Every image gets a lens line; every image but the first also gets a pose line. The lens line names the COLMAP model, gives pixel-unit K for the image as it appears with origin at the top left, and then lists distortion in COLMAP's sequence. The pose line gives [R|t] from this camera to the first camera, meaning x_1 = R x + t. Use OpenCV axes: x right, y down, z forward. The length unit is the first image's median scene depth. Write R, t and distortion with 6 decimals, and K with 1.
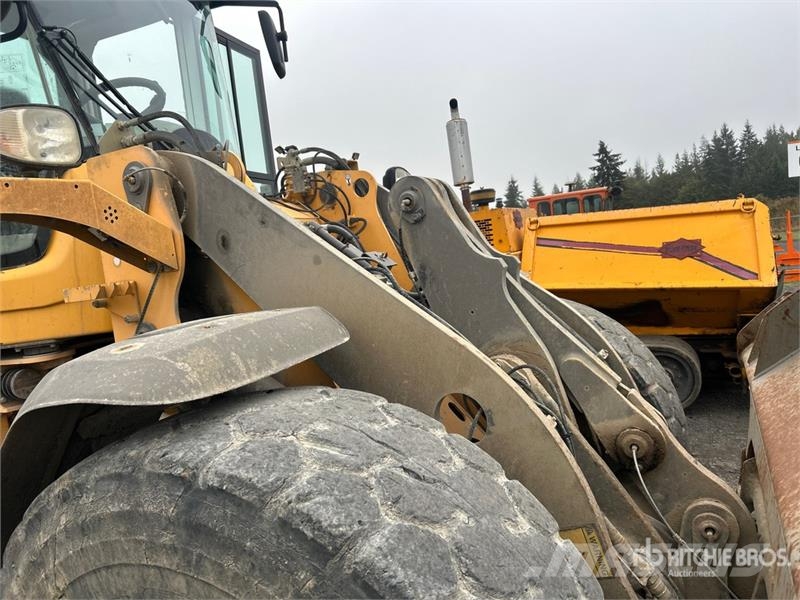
lens RADIAL K [[595.2, 0, 405.6], [0, 595.2, 302.6], [0, 0, 1]] dist [0.047538, -0.058653]
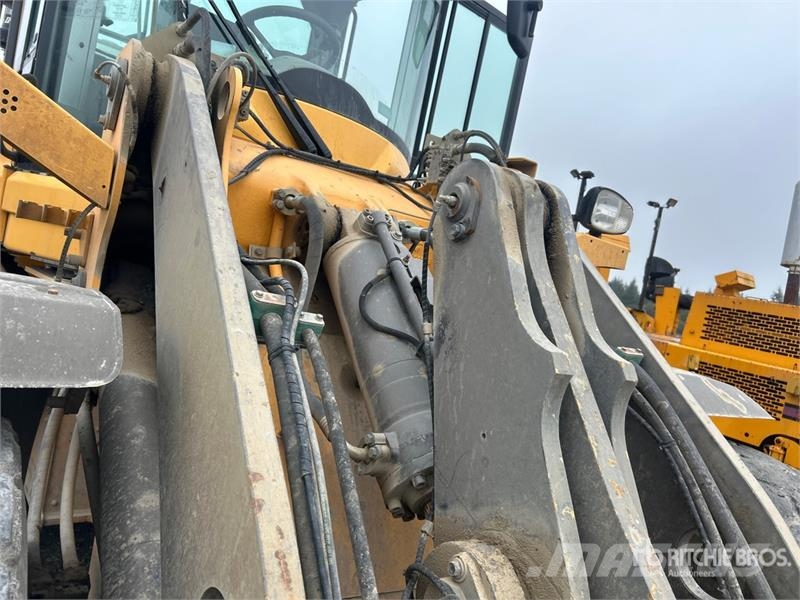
lens RADIAL K [[595.2, 0, 405.6], [0, 595.2, 302.6], [0, 0, 1]] dist [0.047538, -0.058653]
pose [[0.821113, 0.307145, -0.481078, 0.262646], [-0.332484, 0.942487, 0.034242, -0.083082], [0.463927, 0.131834, 0.876009, 0.500265]]
